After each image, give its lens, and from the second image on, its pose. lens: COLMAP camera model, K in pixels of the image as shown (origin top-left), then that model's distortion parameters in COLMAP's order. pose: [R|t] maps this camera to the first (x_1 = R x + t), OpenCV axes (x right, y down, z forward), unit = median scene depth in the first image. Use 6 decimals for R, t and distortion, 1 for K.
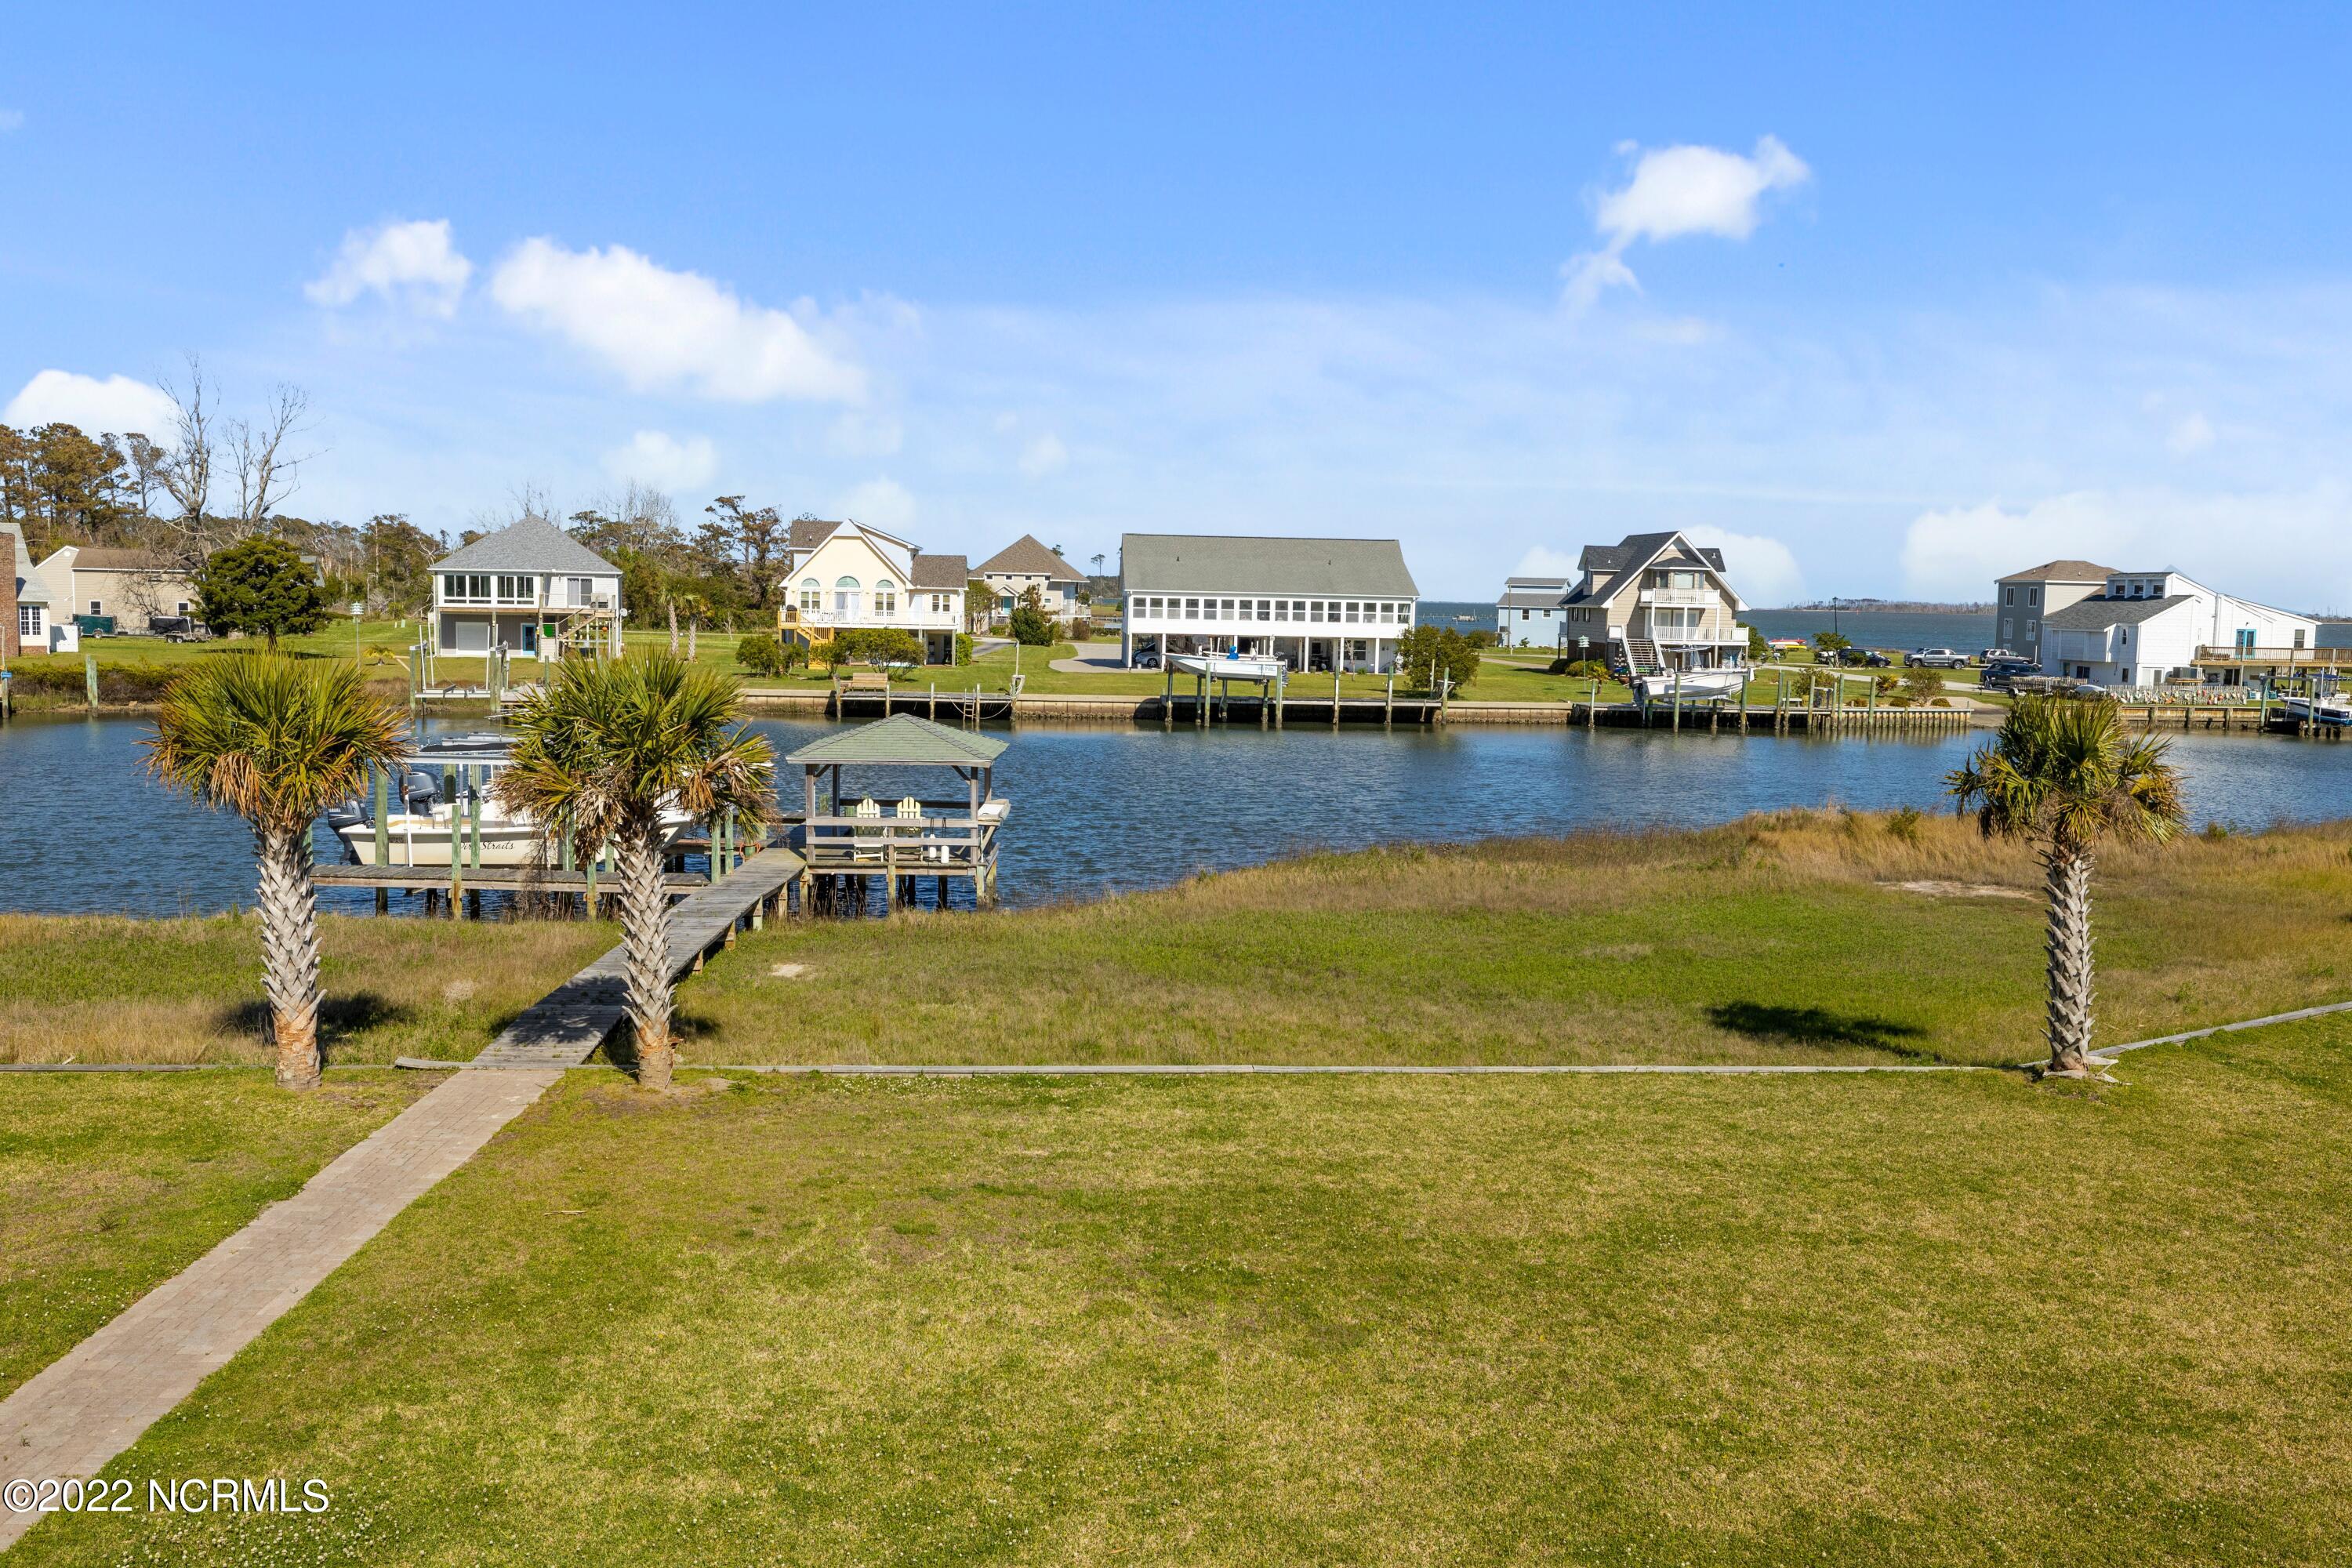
lens RADIAL K [[1979.1, 0, 1165.6], [0, 1979.1, 777.5], [0, 0, 1]] dist [0.004498, 0.001402]
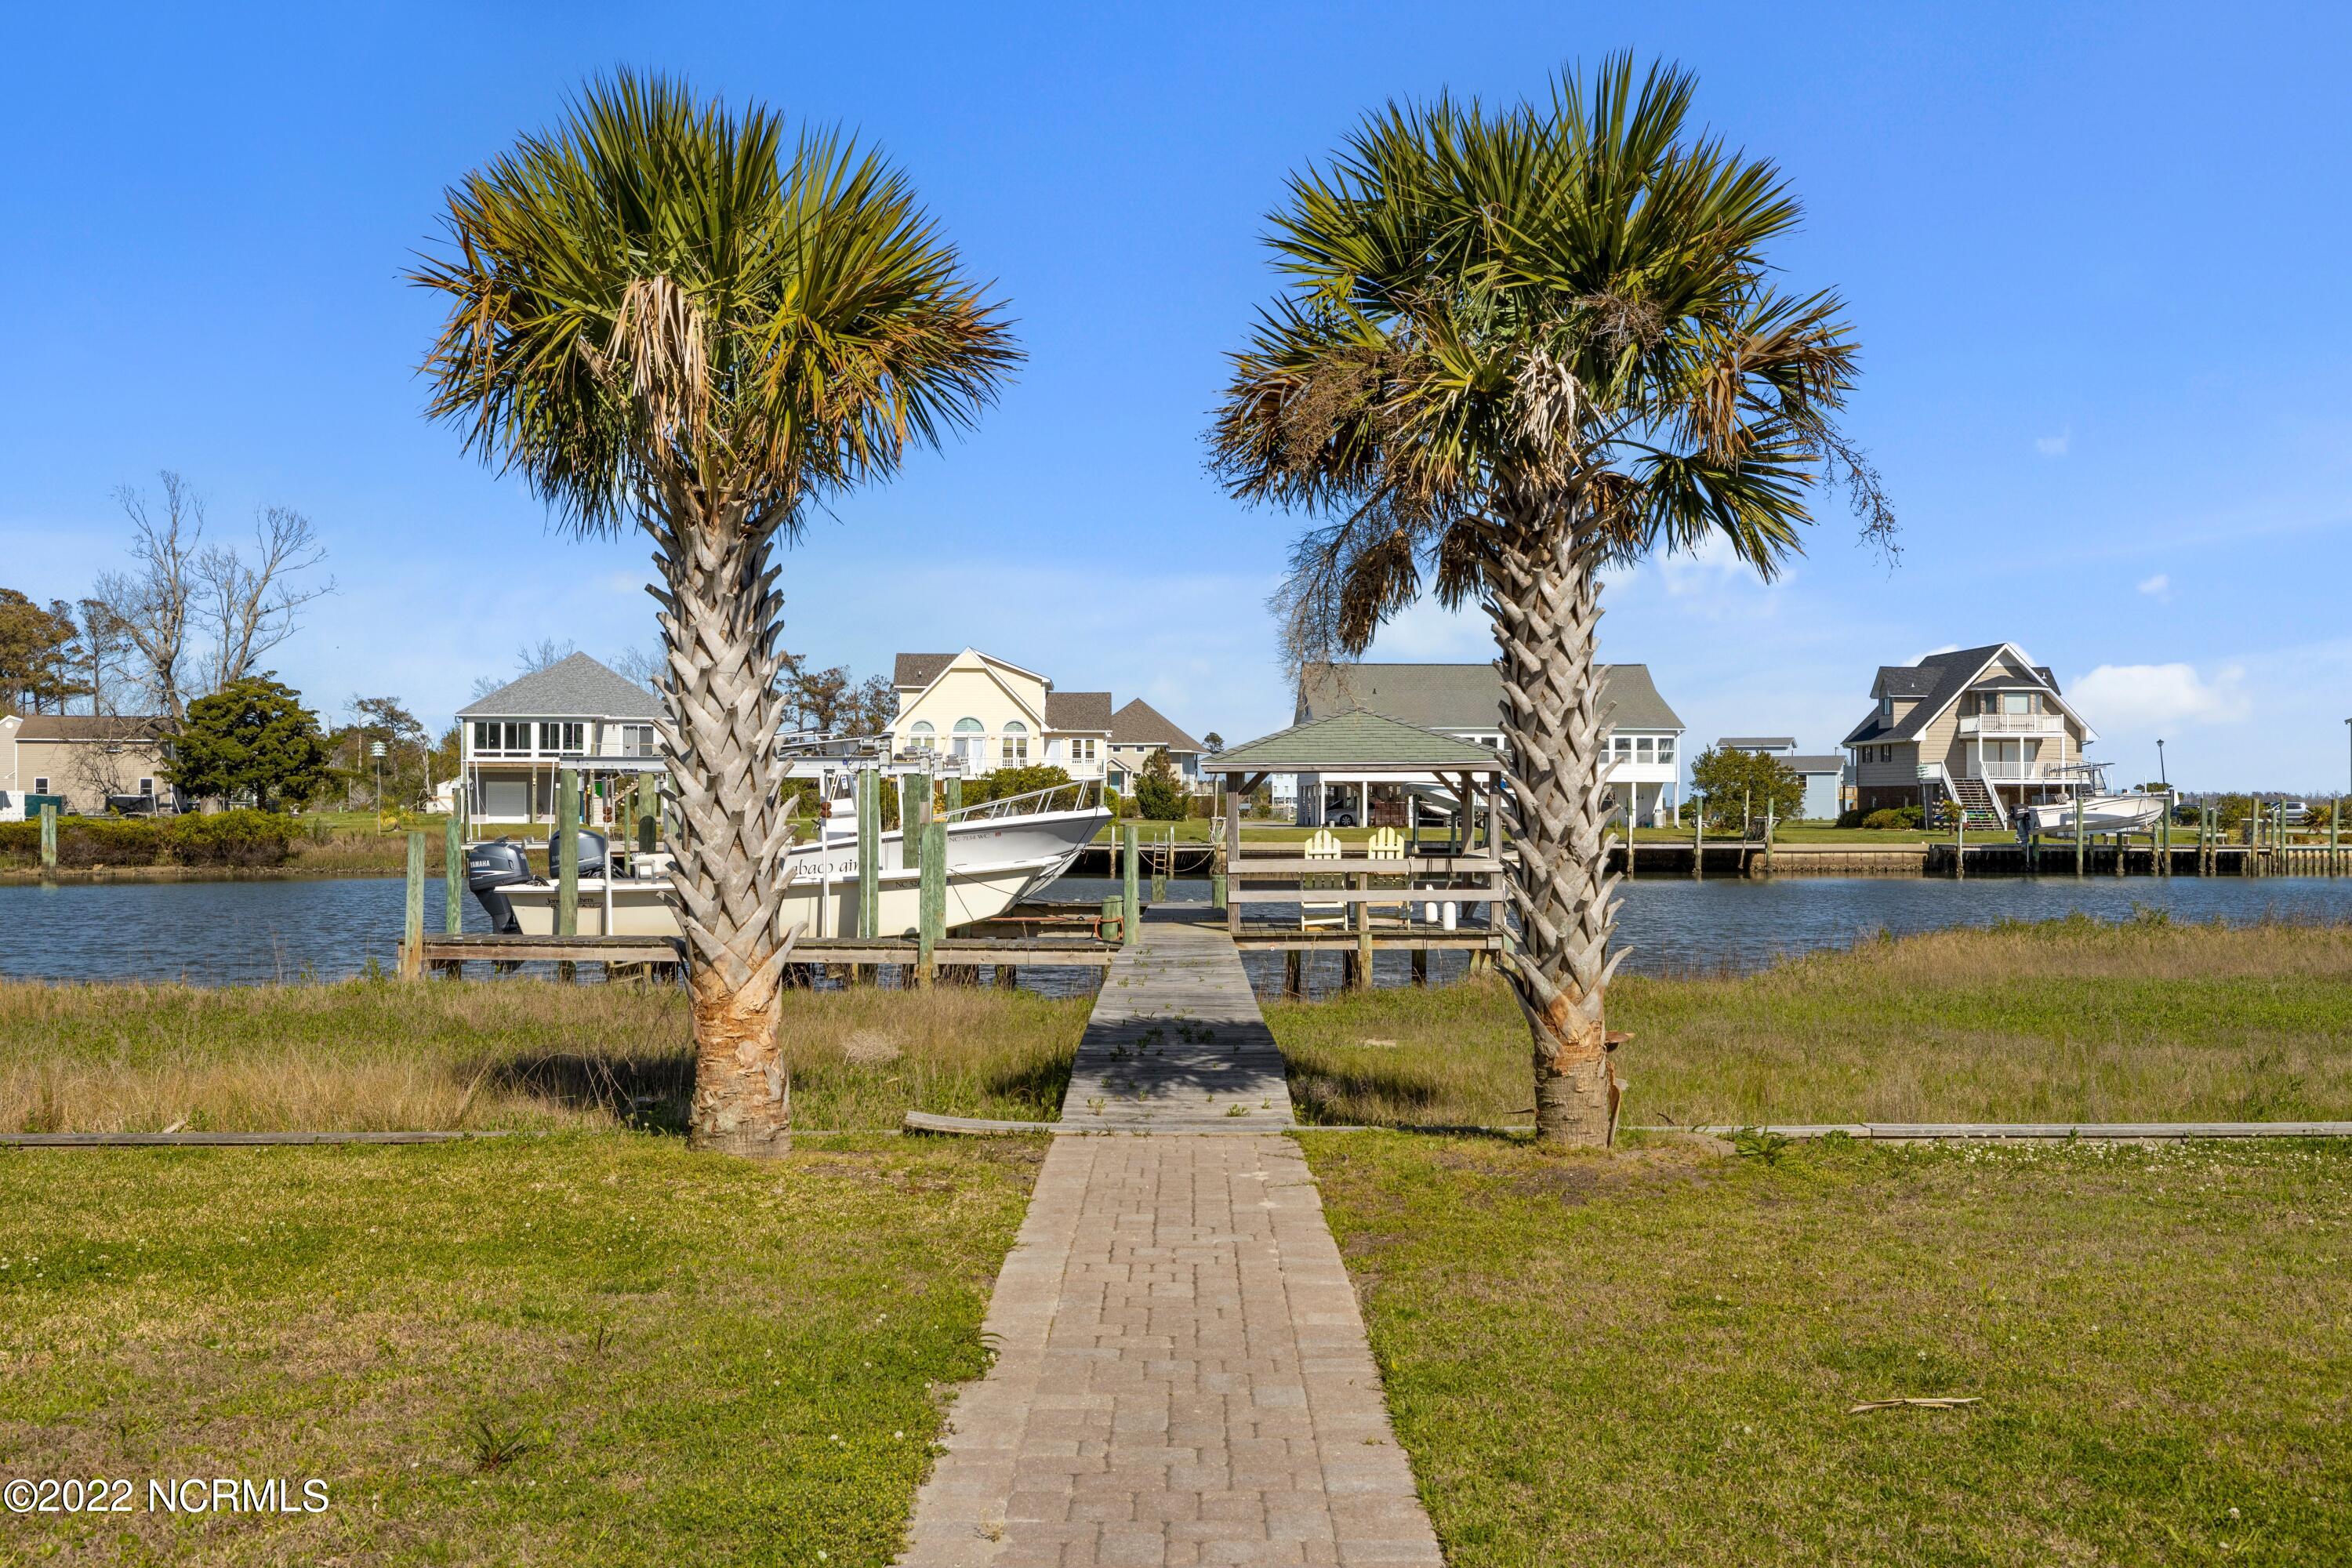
lens RADIAL K [[2289.1, 0, 1176.0], [0, 2289.1, 784.0], [0, 0, 1]] dist [0.001402, 0.010137]
pose [[0.999464, -0.017765, -0.027505, -0.130637], [0.014919, 0.994833, -0.100426, 0.050596], [0.029147, 0.099962, 0.994564, 0.203206]]
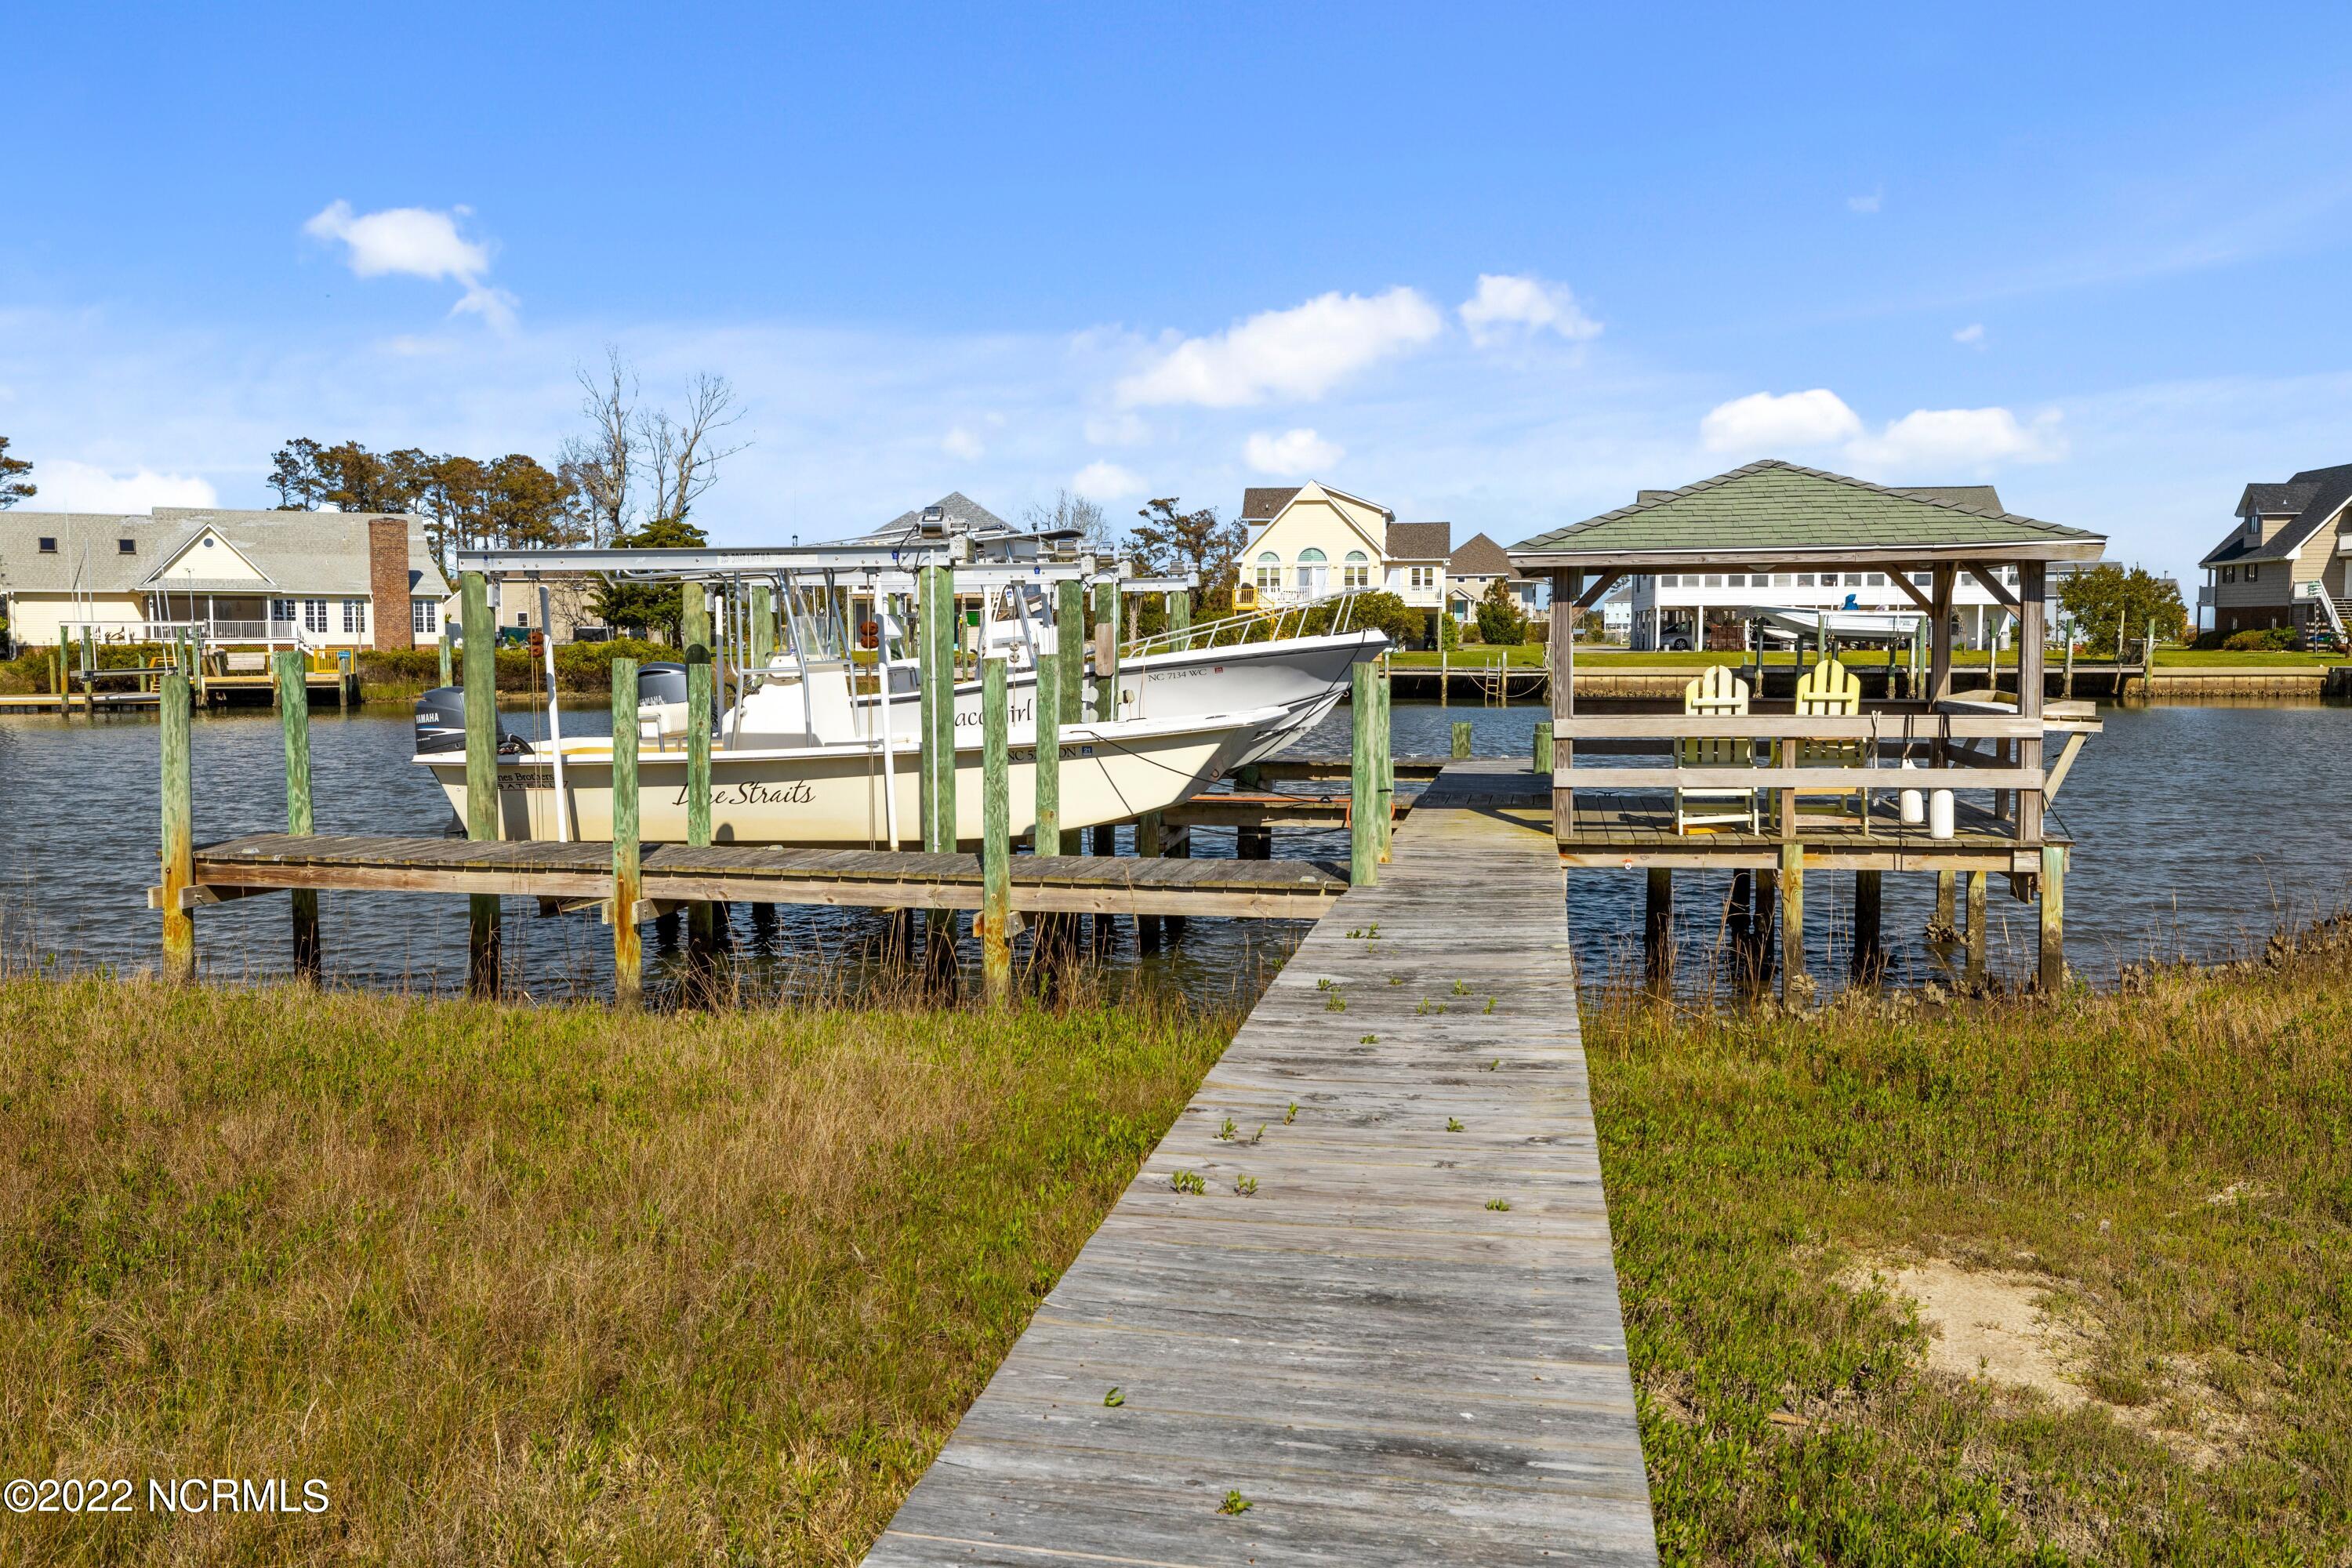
lens RADIAL K [[1934.3, 0, 1176.0], [0, 1934.3, 784.0], [0, 0, 1]] dist [0.000845, 0.000690]
pose [[0.979303, -0.007218, -0.202270, -0.130597], [0.004323, 0.999882, -0.014747, 0.028004], [0.202352, 0.013568, 0.979219, 0.461887]]
